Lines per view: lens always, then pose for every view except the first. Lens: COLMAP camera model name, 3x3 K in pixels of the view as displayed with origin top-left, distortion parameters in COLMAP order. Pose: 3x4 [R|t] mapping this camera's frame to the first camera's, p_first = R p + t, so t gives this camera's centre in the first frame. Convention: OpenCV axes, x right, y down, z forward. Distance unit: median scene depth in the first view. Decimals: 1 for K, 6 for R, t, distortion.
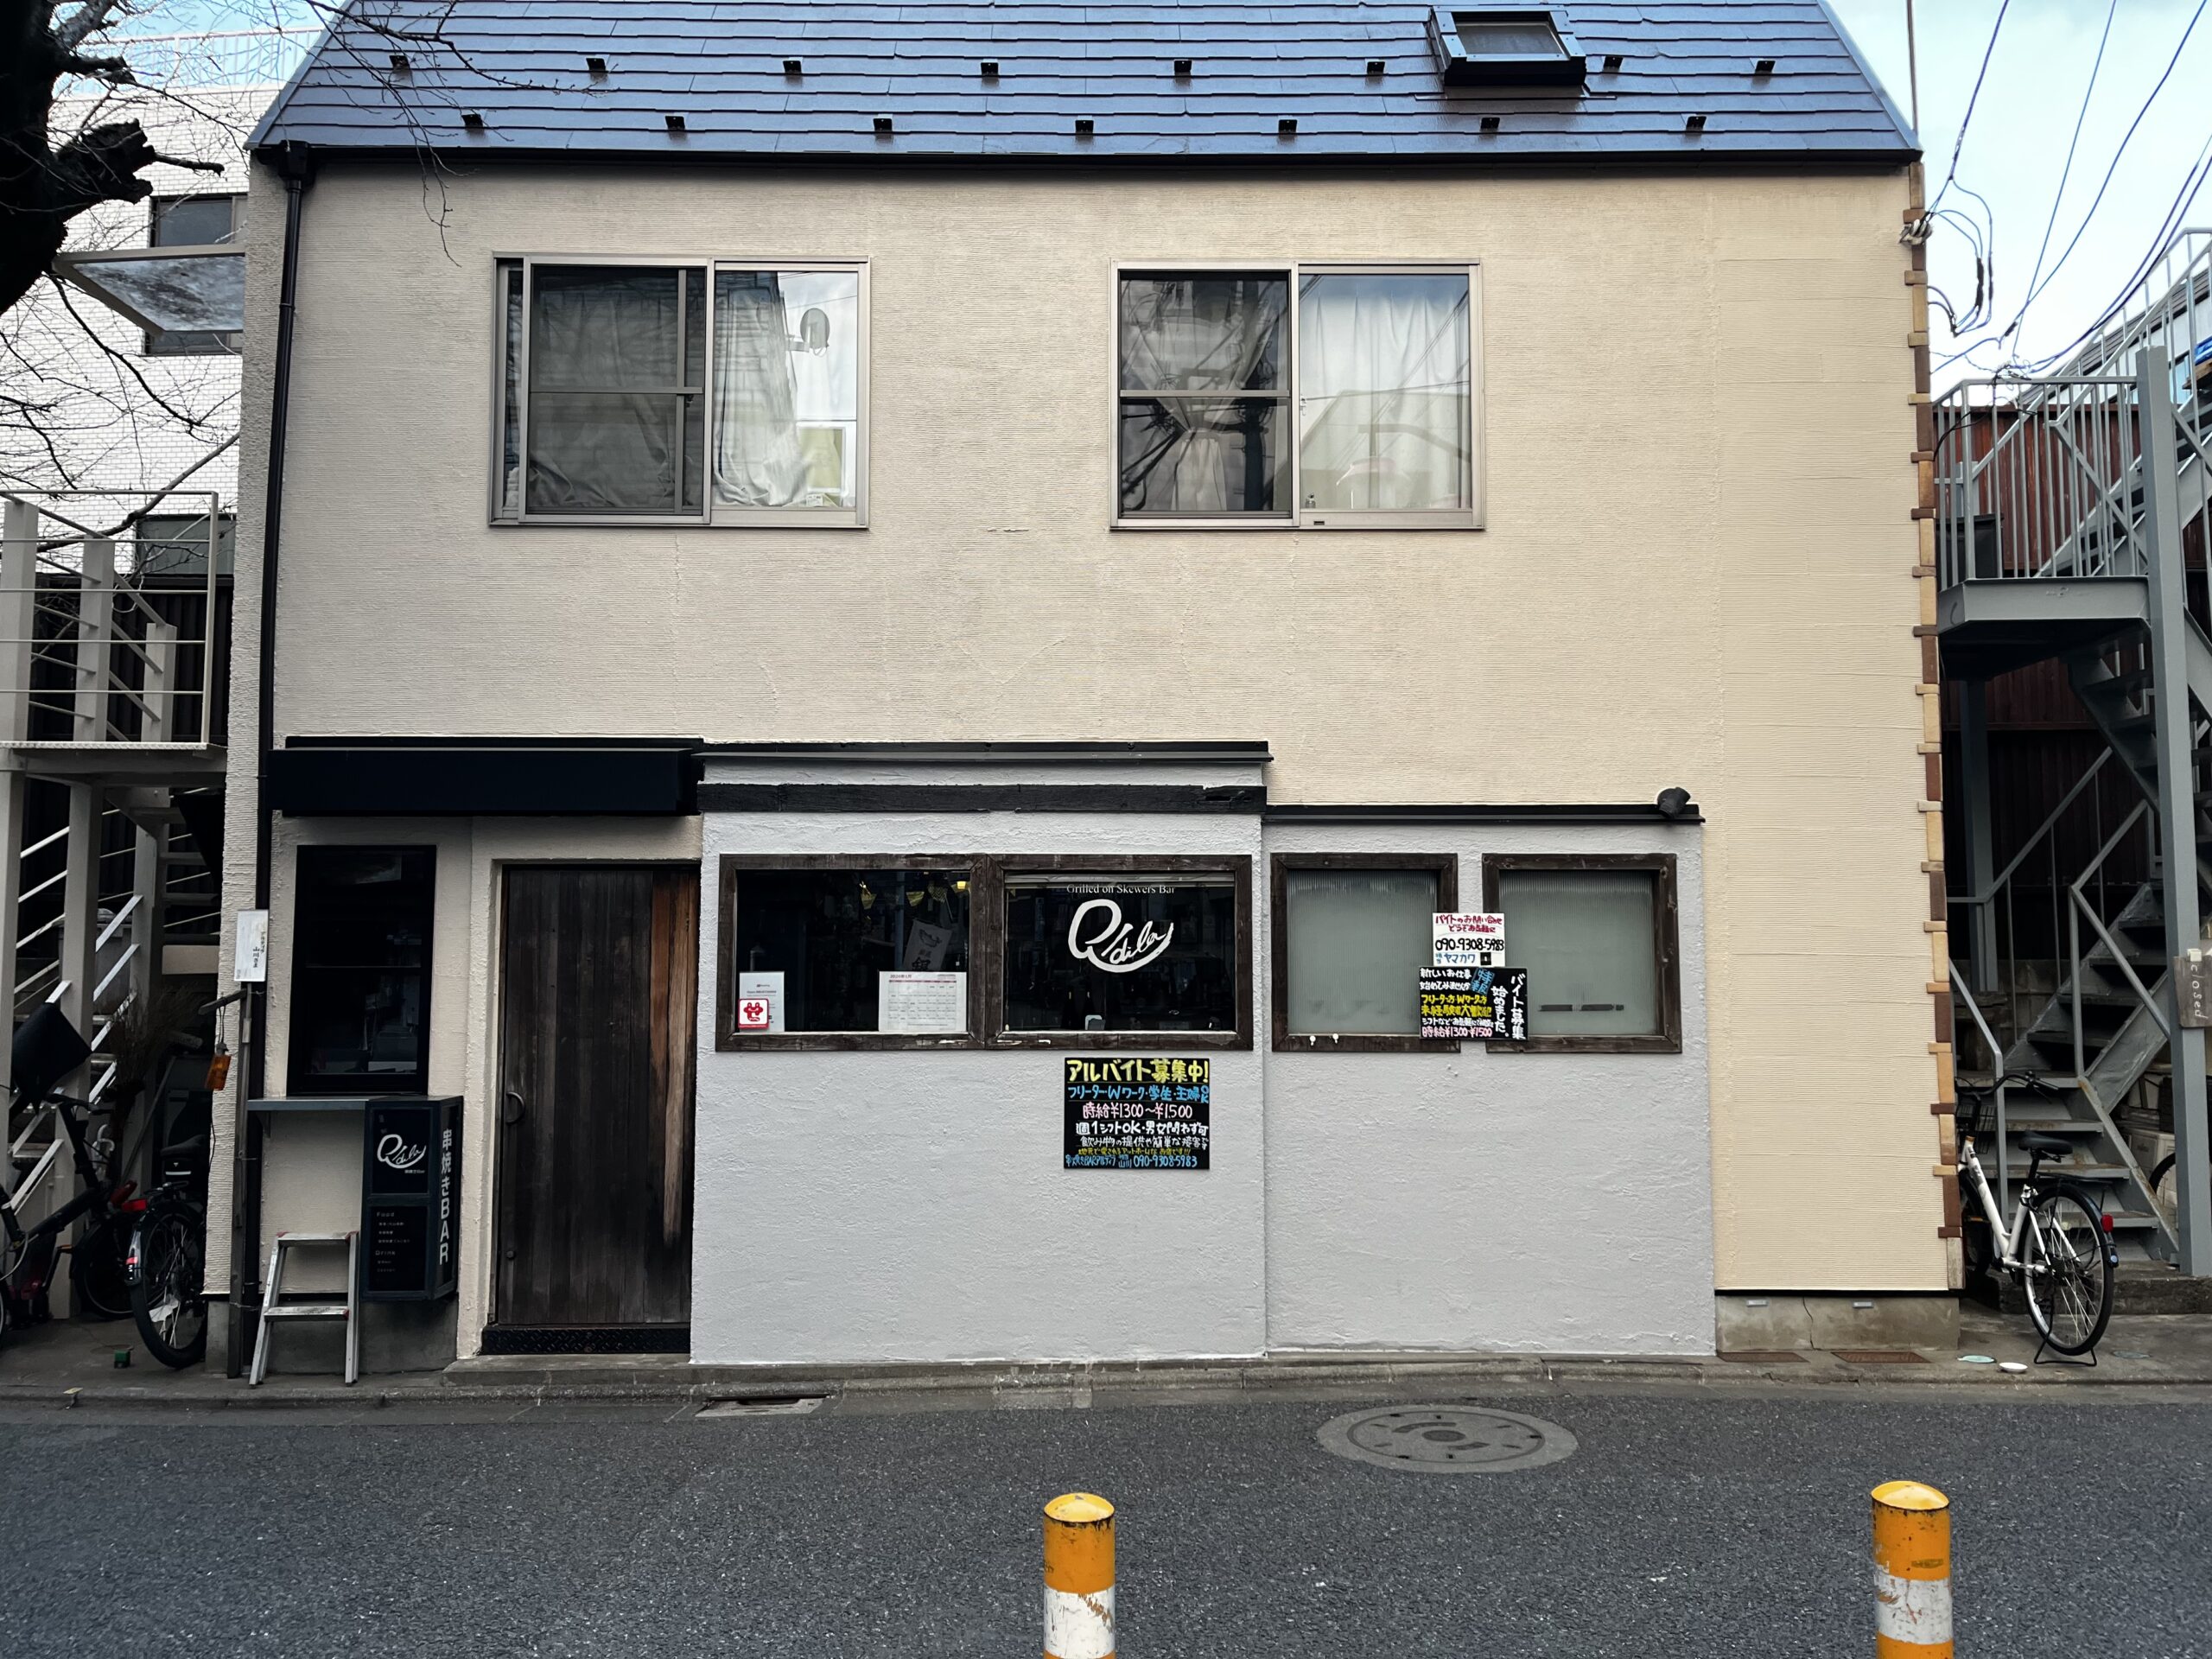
lens RADIAL K [[1654.6, 0, 1106.7], [0, 1654.6, 842.2], [0, 0, 1]] dist [0.069614, -0.067869]
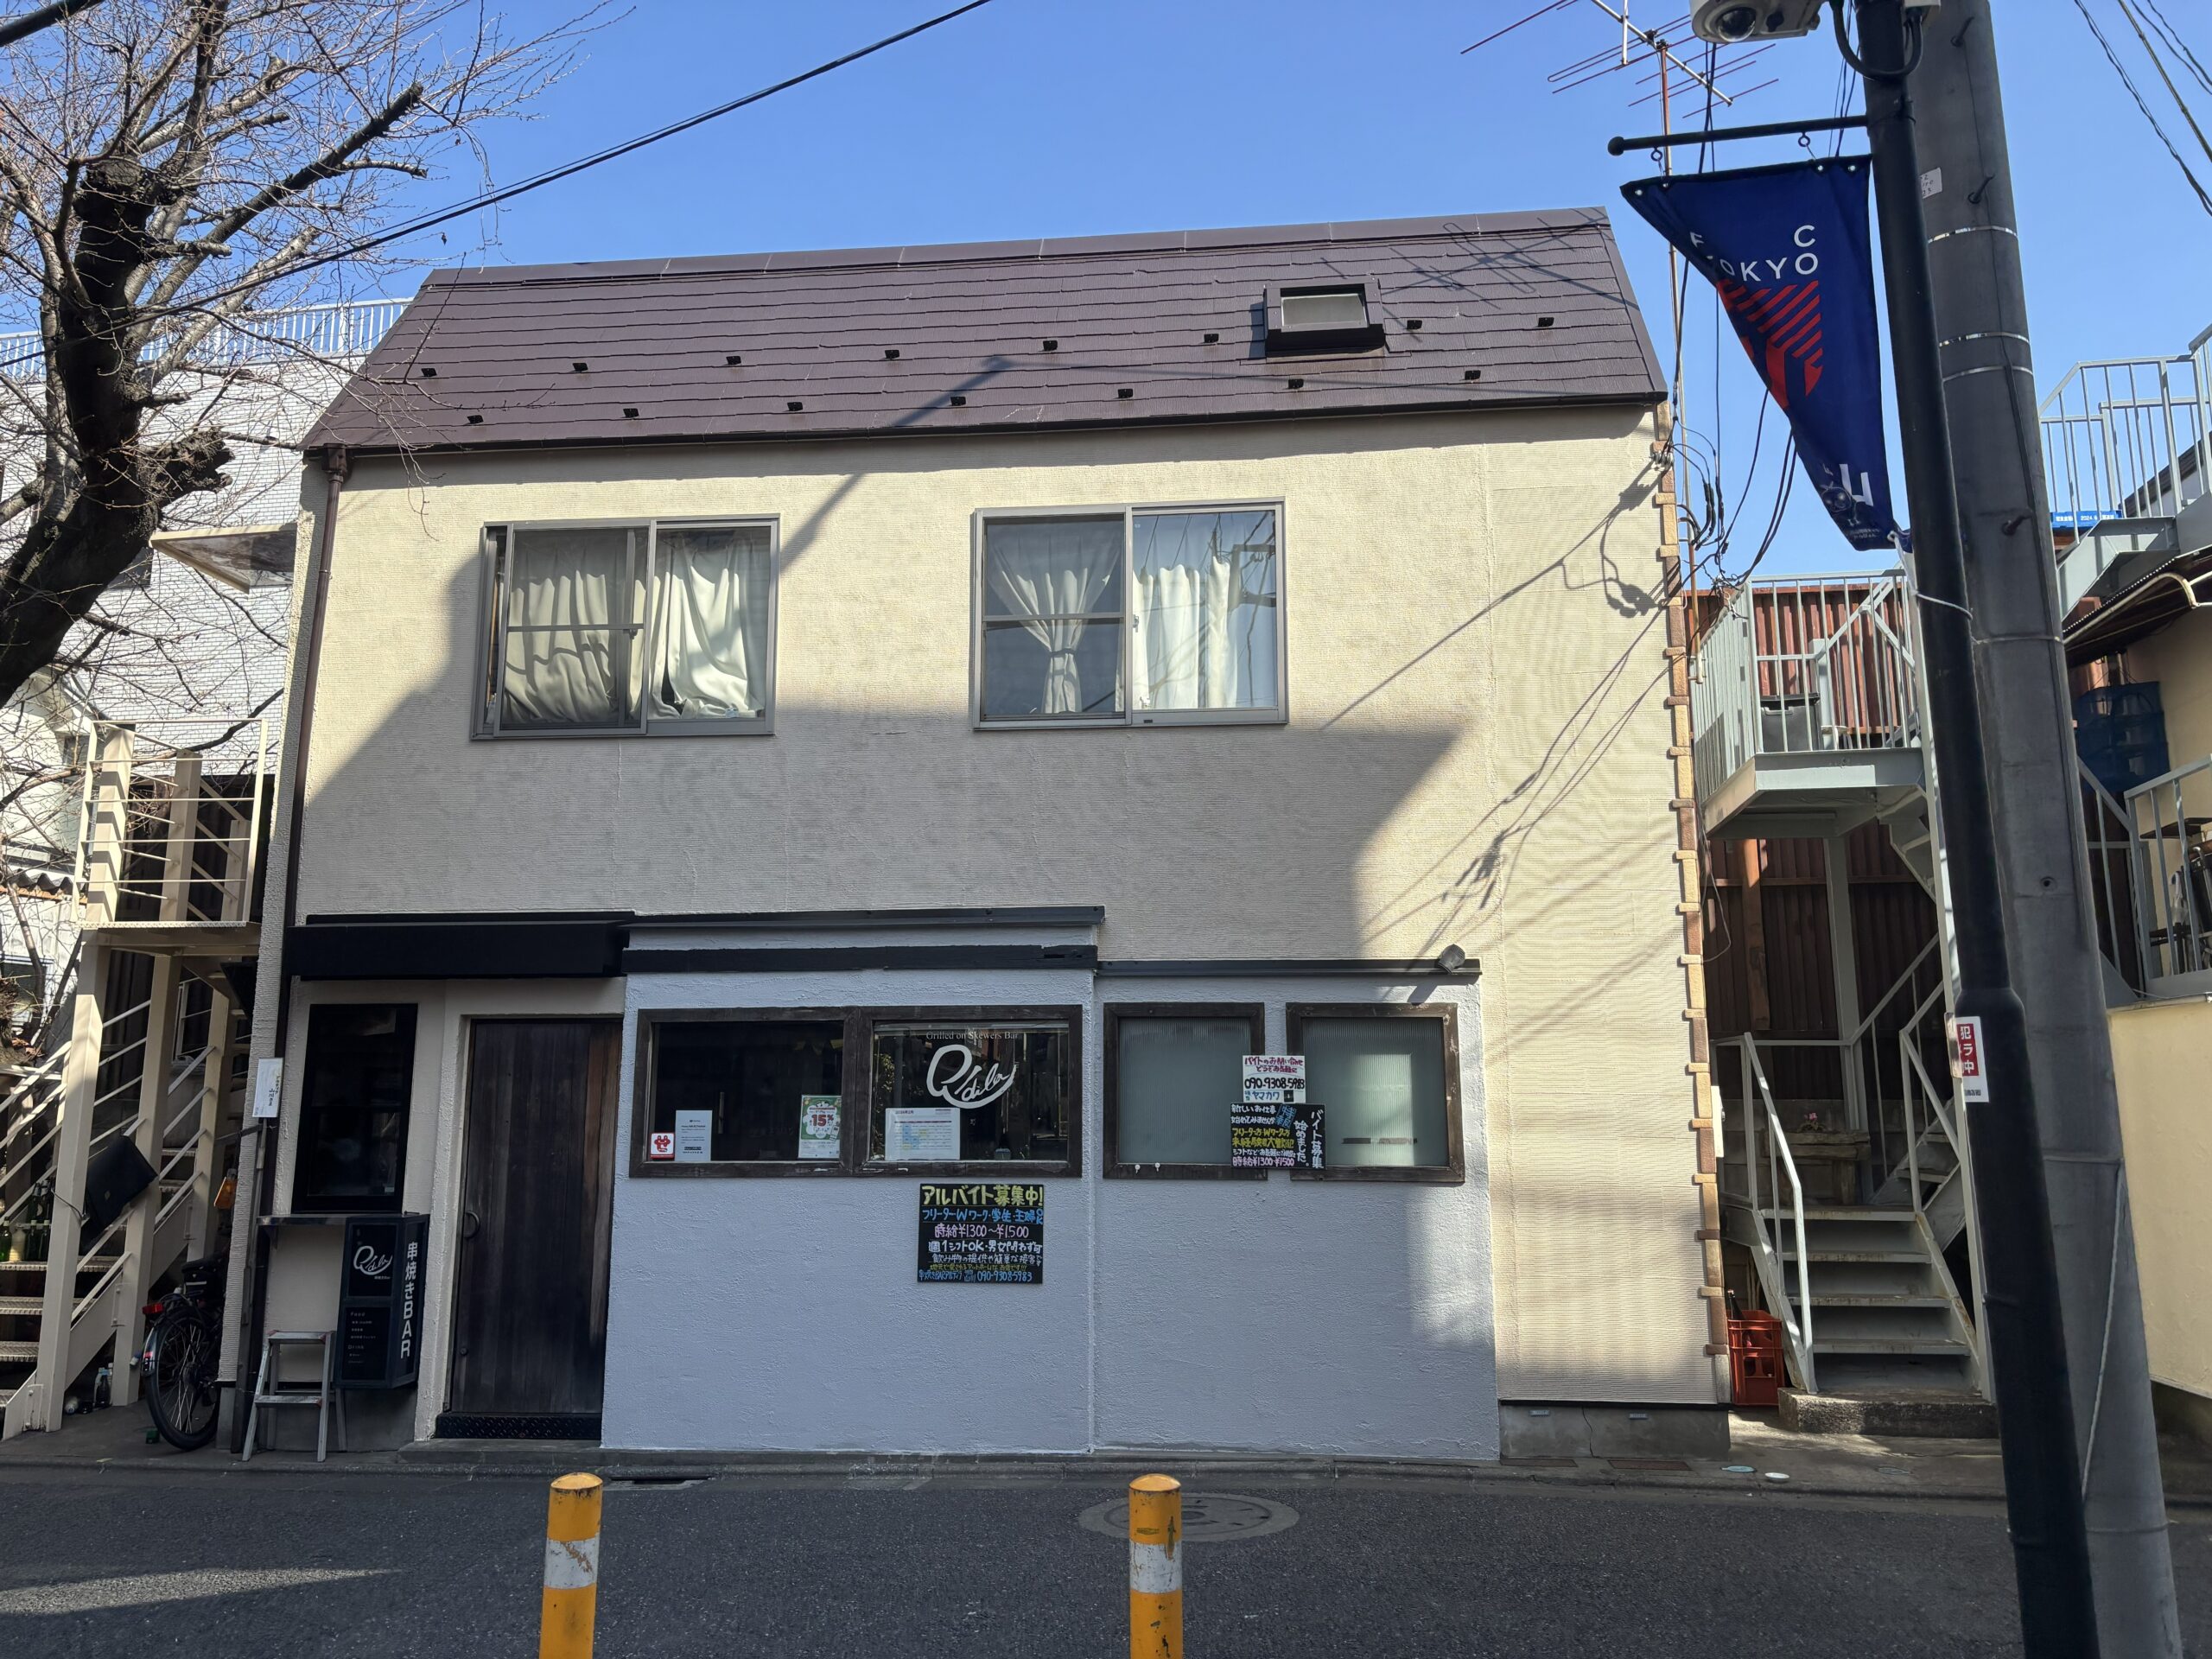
lens RADIAL K [[1656.1, 0, 1095.8], [0, 1656.1, 821.9], [0, 0, 1]] dist [0.052992, -0.039398]
pose [[0.993962, -0.018414, -0.108168, 0.223017], [0.007772, 0.995157, -0.097989, -0.006805], [0.109448, 0.096557, 0.989292, -0.157924]]
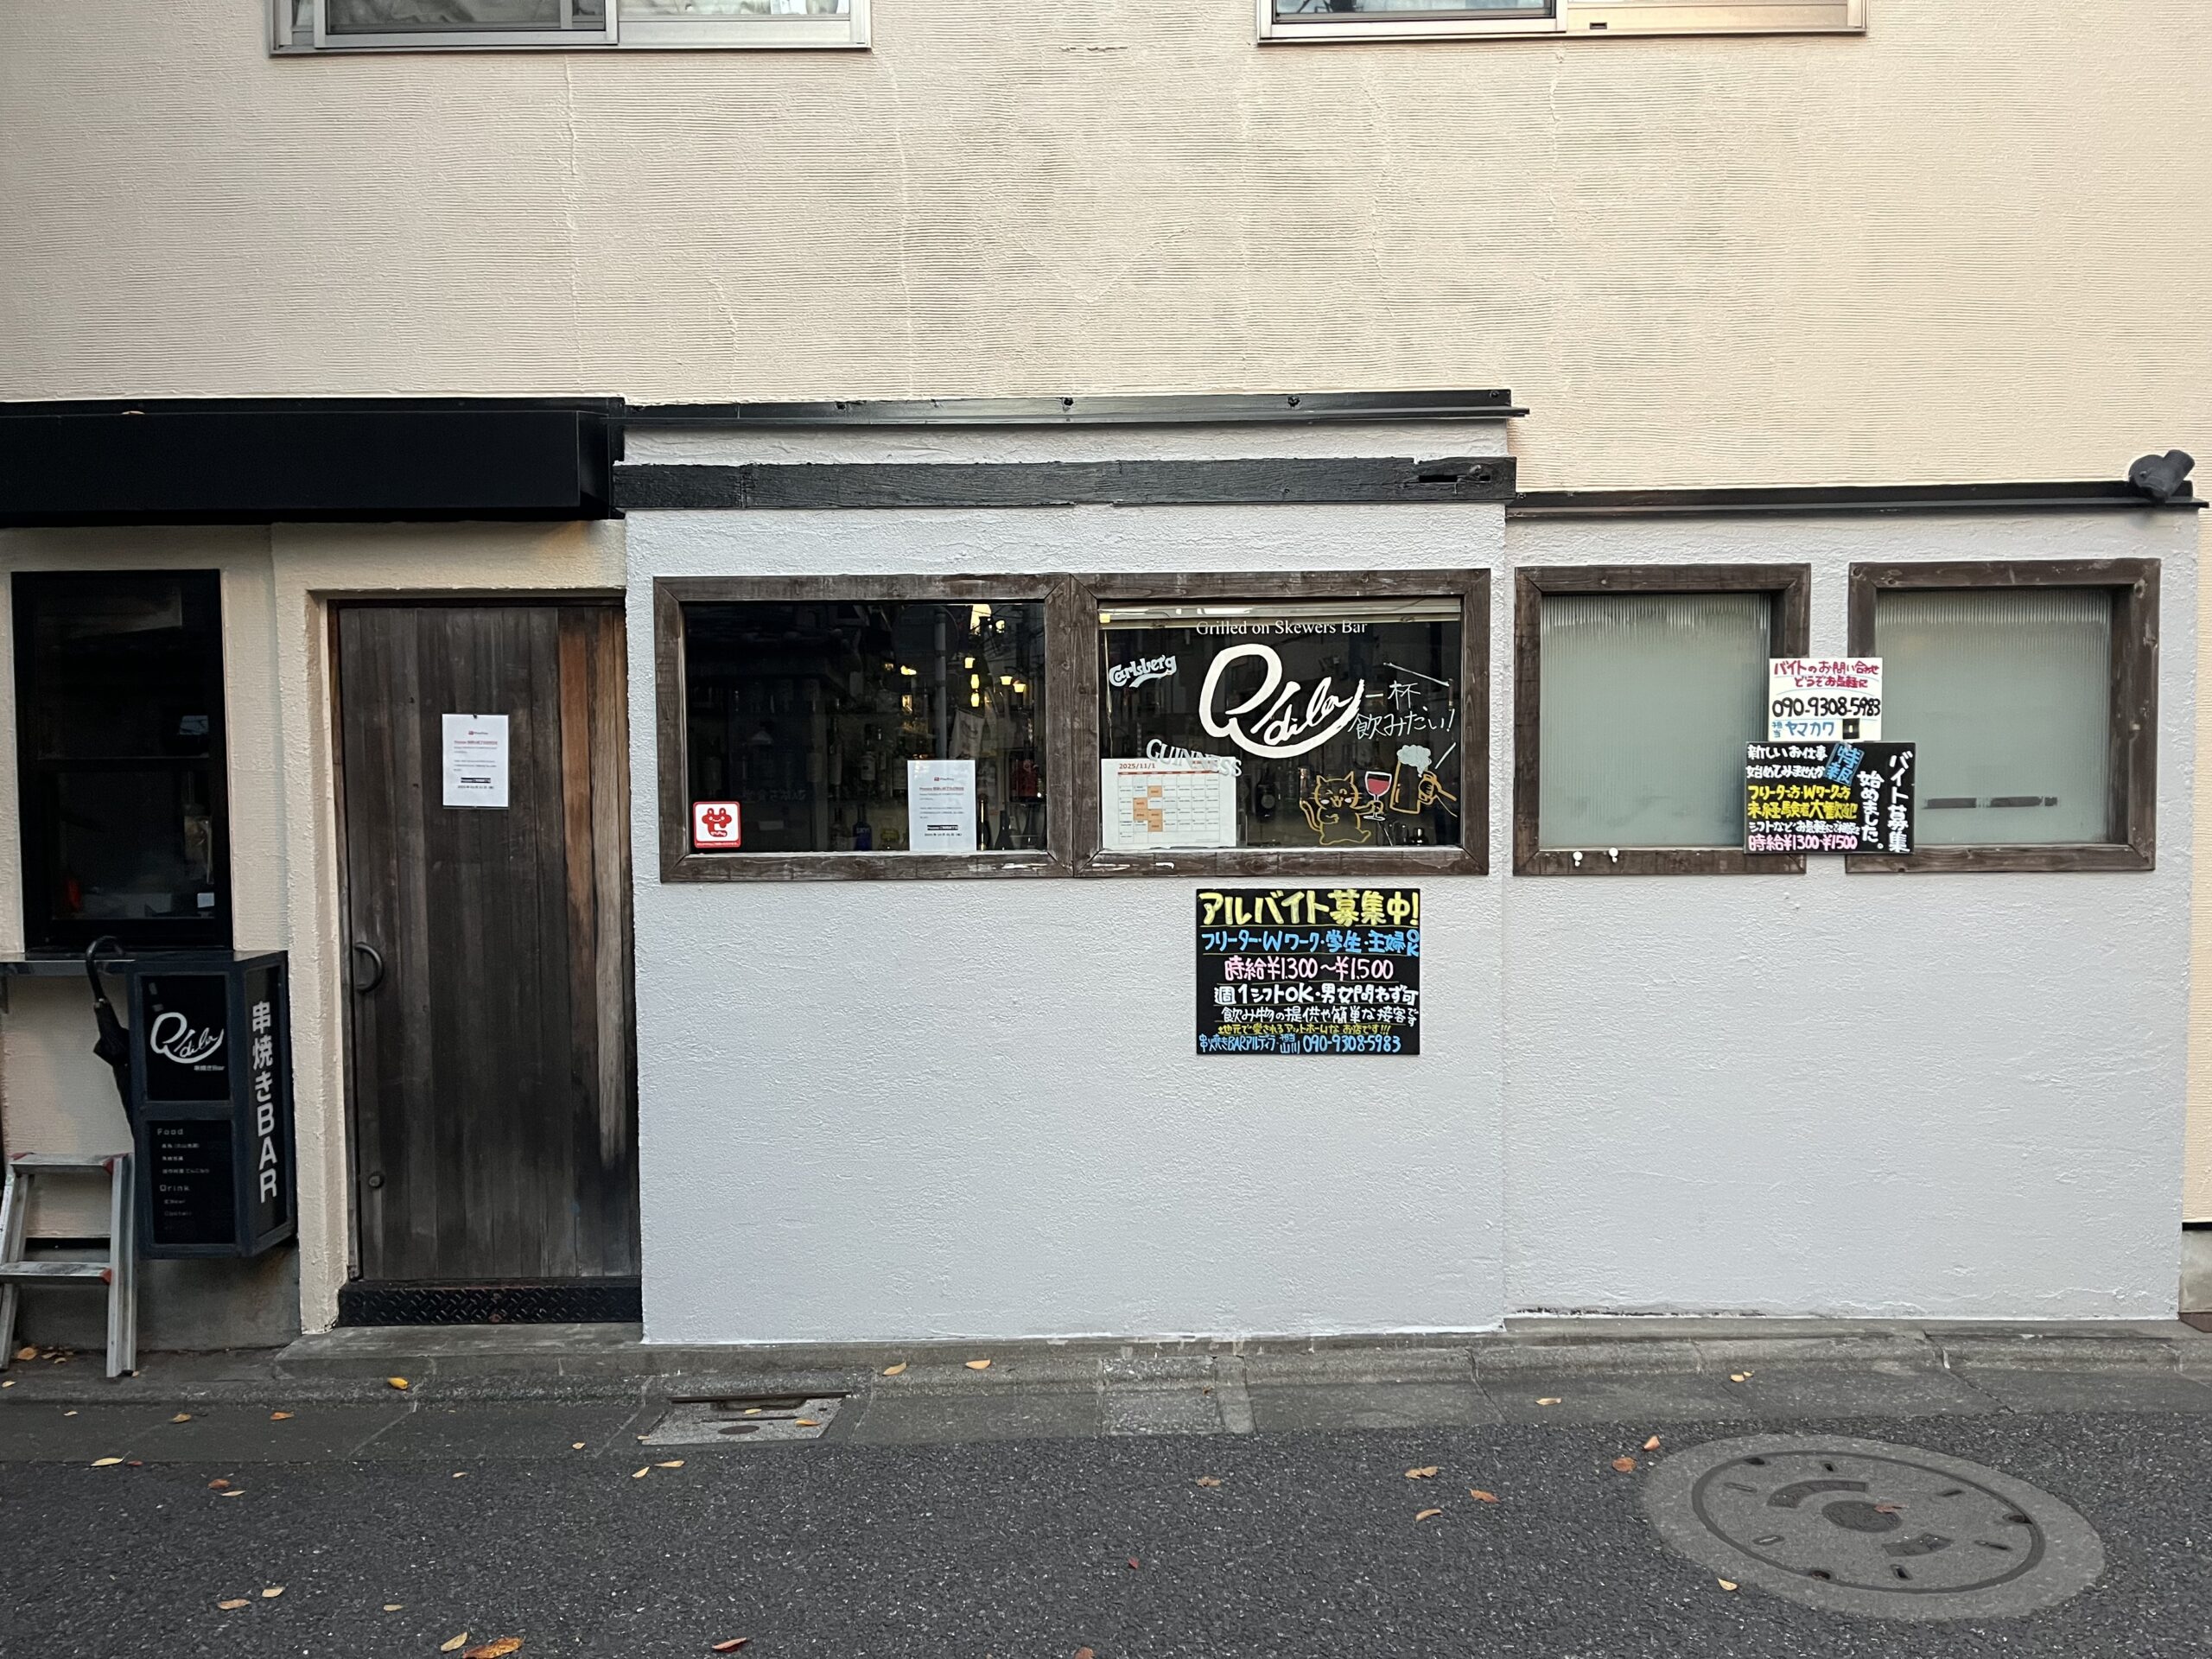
lens RADIAL K [[1654.6, 0, 1125.8], [0, 1654.6, 841.1], [0, 0, 1]] dist [0.069614, -0.067869]
pose [[0.999855, -0.009476, -0.014136, -0.042877], [0.011202, 0.991777, 0.127490, 0.027716], [0.012811, -0.127629, 0.991739, 0.350825]]
